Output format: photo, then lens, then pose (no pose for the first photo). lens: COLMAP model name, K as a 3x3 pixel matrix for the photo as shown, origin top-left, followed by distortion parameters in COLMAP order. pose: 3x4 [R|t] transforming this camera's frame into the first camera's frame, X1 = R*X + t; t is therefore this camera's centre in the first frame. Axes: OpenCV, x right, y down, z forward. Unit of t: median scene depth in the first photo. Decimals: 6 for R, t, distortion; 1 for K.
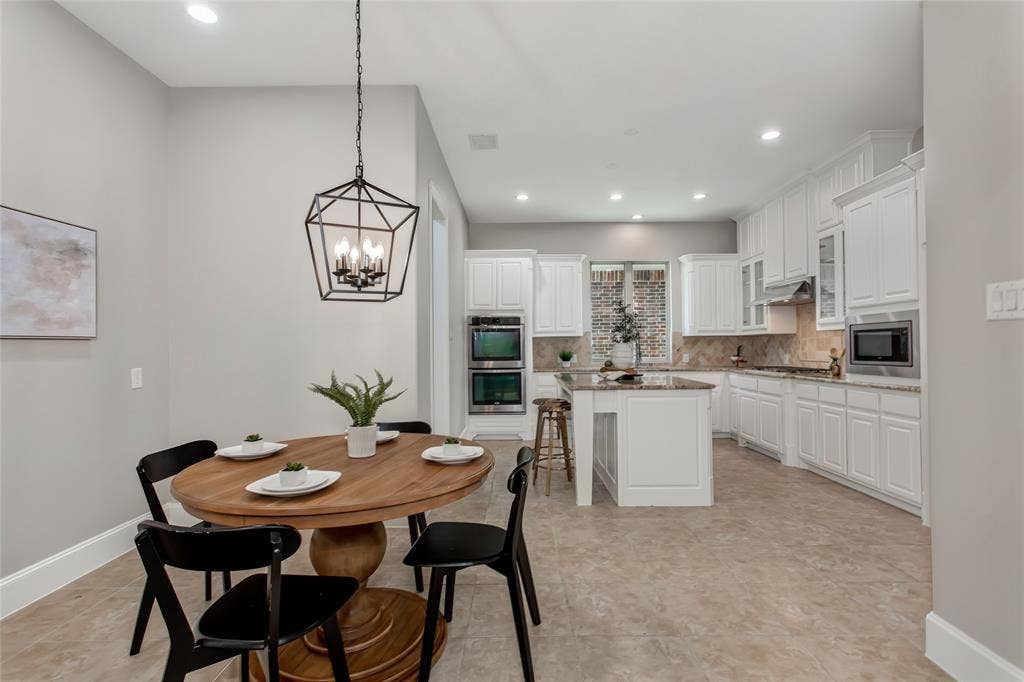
lens RADIAL K [[489.5, 0, 518.6], [0, 489.5, 342.4], [0, 0, 1]] dist [0.000624, 0.001965]
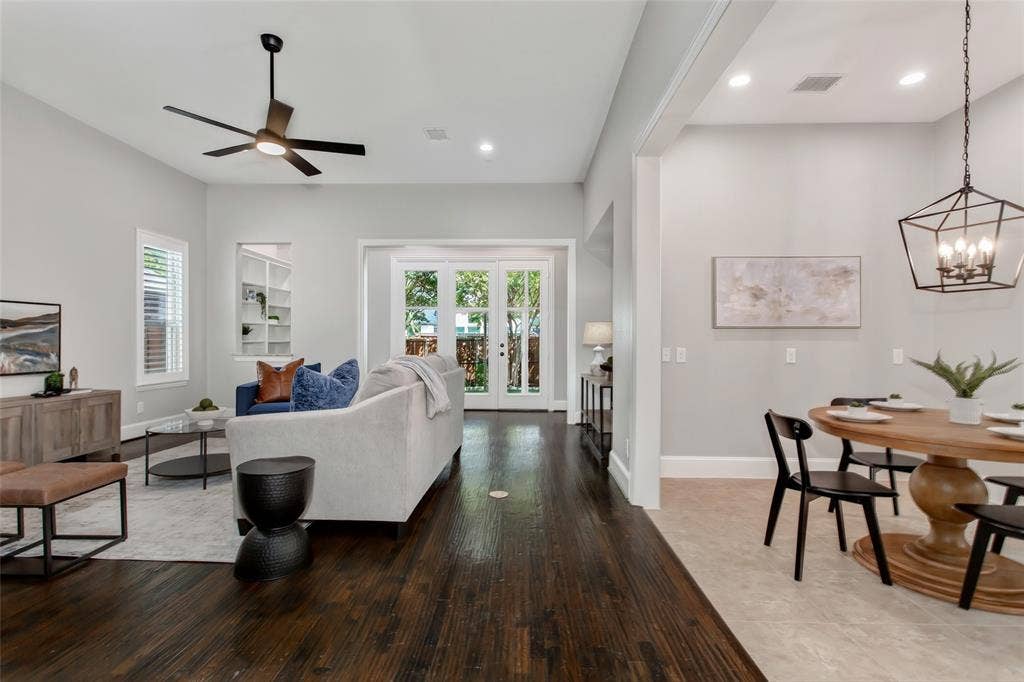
lens RADIAL K [[489.5, 0, 507.1], [0, 489.5, 334.5], [0, 0, 1]] dist [0.000624, 0.001965]
pose [[-0.032631, -0.001895, -0.999466, 0.308236], [0.002069, 0.999996, -0.001963, 0.006187], [0.999465, -0.002132, -0.032627, -0.019056]]
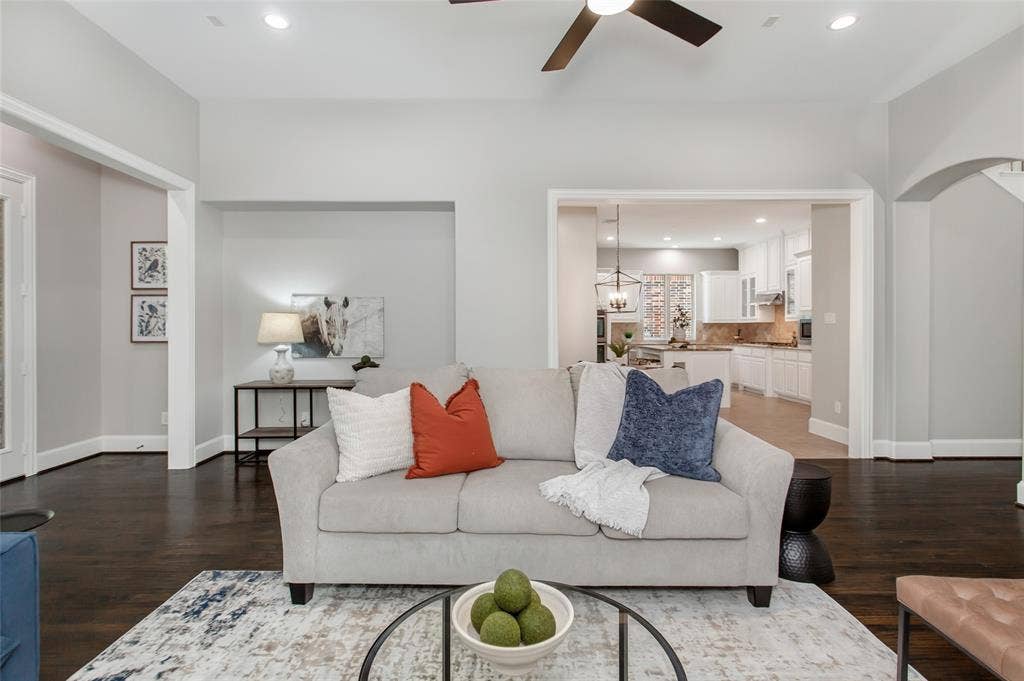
lens RADIAL K [[489.5, 0, 508.9], [0, 489.5, 327.0], [0, 0, 1]] dist [0.000624, 0.001965]
pose [[0.999963, 0.007323, 0.004522, -0.346945], [-0.007360, 0.999939, 0.008288, -0.009682], [-0.004461, -0.008321, 0.999955, -0.667105]]
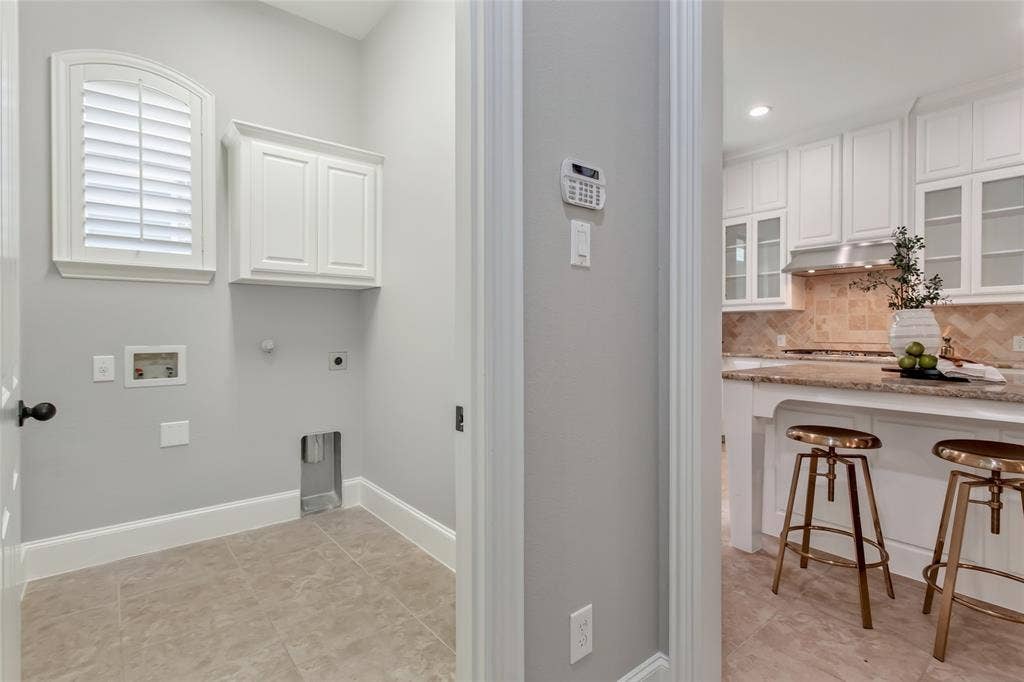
lens RADIAL K [[489.5, 0, 516.5], [0, 489.5, 335.0], [0, 0, 1]] dist [0.000624, 0.001965]
pose [[0.773890, 0.003824, 0.633308, -0.357039], [-0.013982, 0.999841, 0.011049, 0.022797], [-0.633165, -0.017406, 0.773821, 0.676966]]
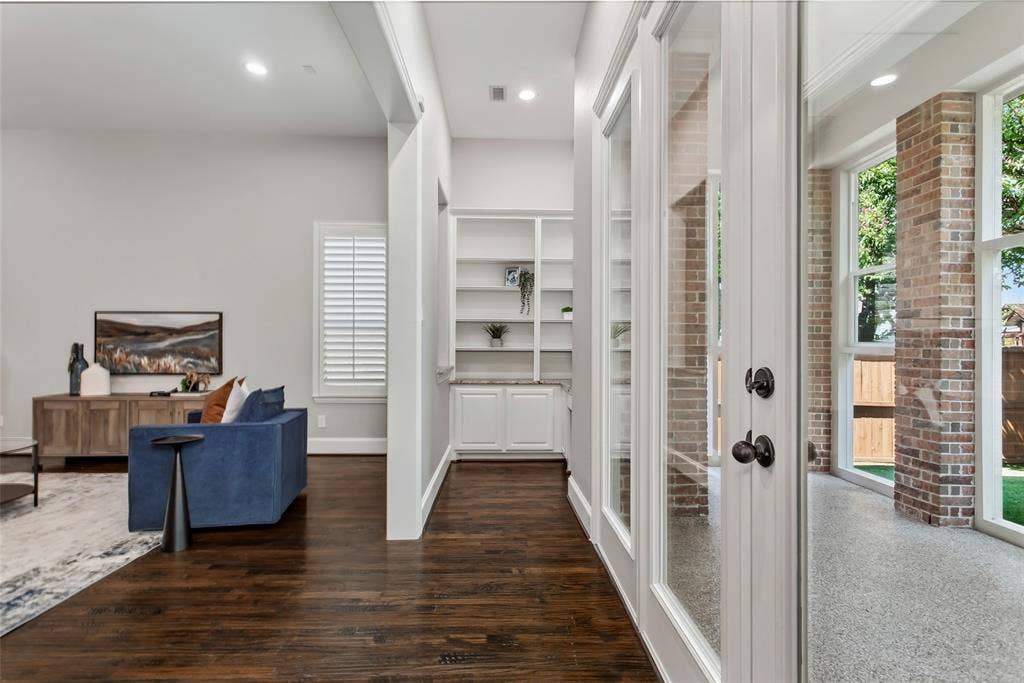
lens RADIAL K [[489.5, 0, 518.7], [0, 489.5, 341.4], [0, 0, 1]] dist [0.000624, 0.001965]
pose [[-0.999520, 0.006338, -0.030318, -0.952063], [0.006811, 0.999856, -0.015514, 0.022085], [0.030215, -0.015713, -0.999420, 0.101677]]
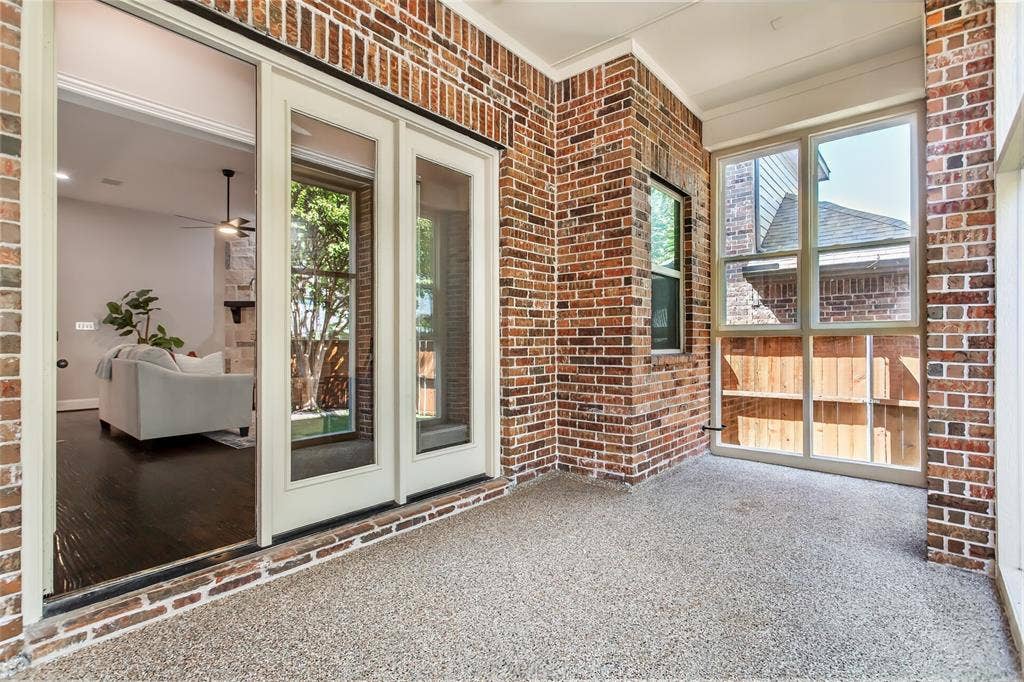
lens RADIAL K [[489.5, 0, 513.1], [0, 489.5, 341.9], [0, 0, 1]] dist [0.000624, 0.001965]
pose [[-0.762338, 0.017287, 0.646948, -1.493237], [0.006504, 0.999797, -0.019051, 0.051111], [-0.647146, -0.010316, -0.762296, 0.096458]]
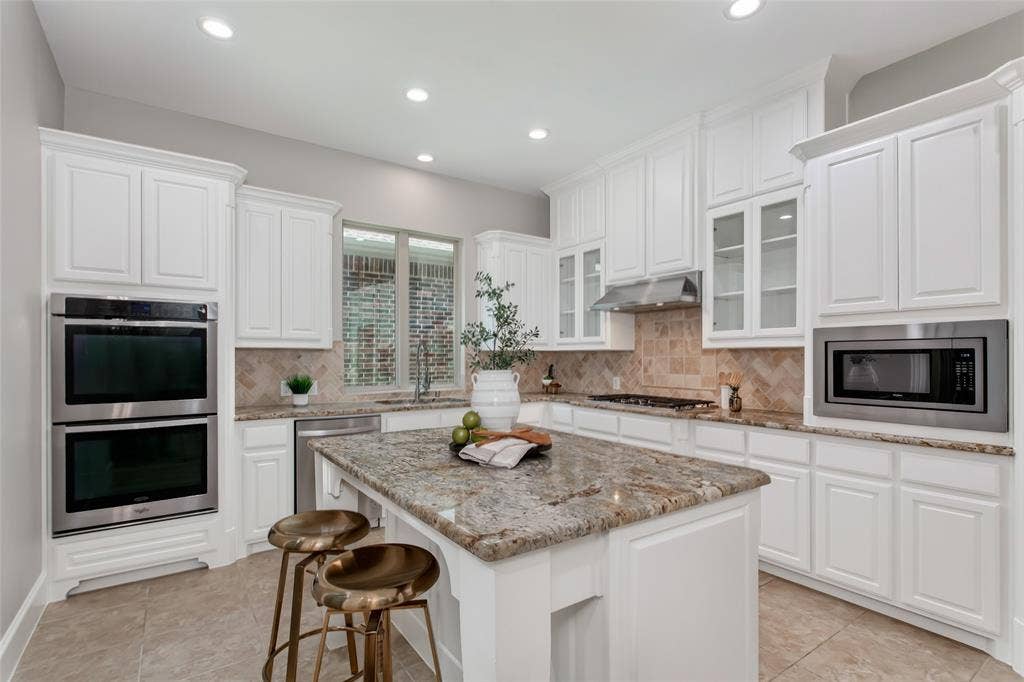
lens RADIAL K [[489.5, 0, 507.7], [0, 489.5, 356.3], [0, 0, 1]] dist [0.000624, 0.001965]
pose [[0.825822, 0.007665, 0.563879, -0.023646], [-0.012403, 0.999913, 0.004571, -0.009866], [-0.563795, -0.010769, 0.825845, 0.495431]]
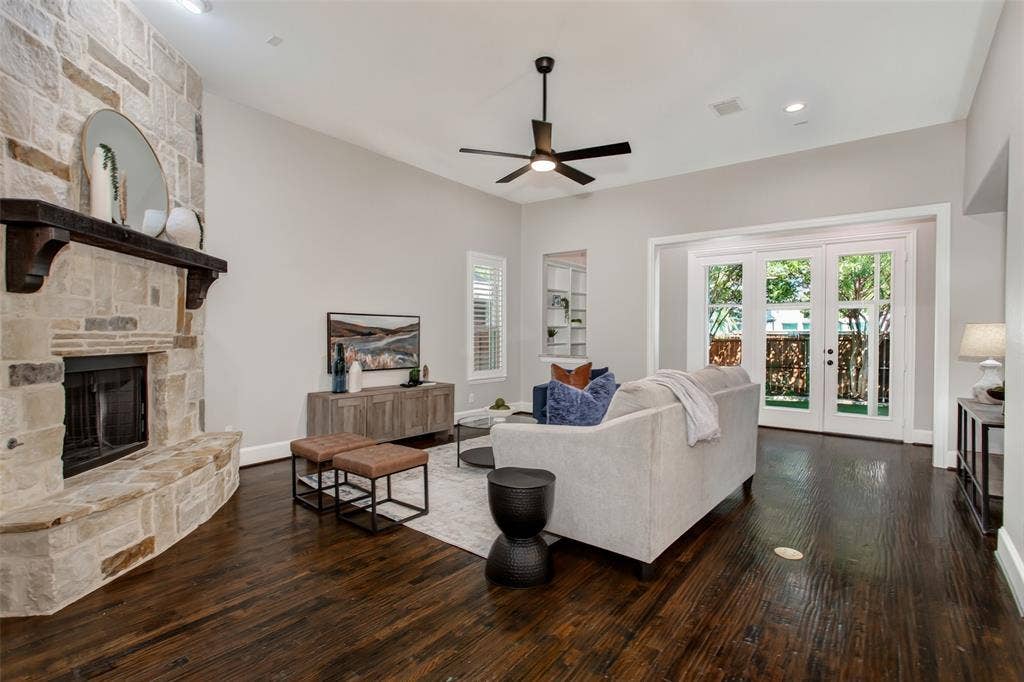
lens RADIAL K [[489.5, 0, 505.9], [0, 489.5, 338.1], [0, 0, 1]] dist [0.000624, 0.001965]
pose [[-0.617442, 0.011042, -0.786539, 0.246678], [0.004984, 0.999936, 0.010125, -0.009025], [0.786601, 0.002331, -0.617457, 0.022701]]
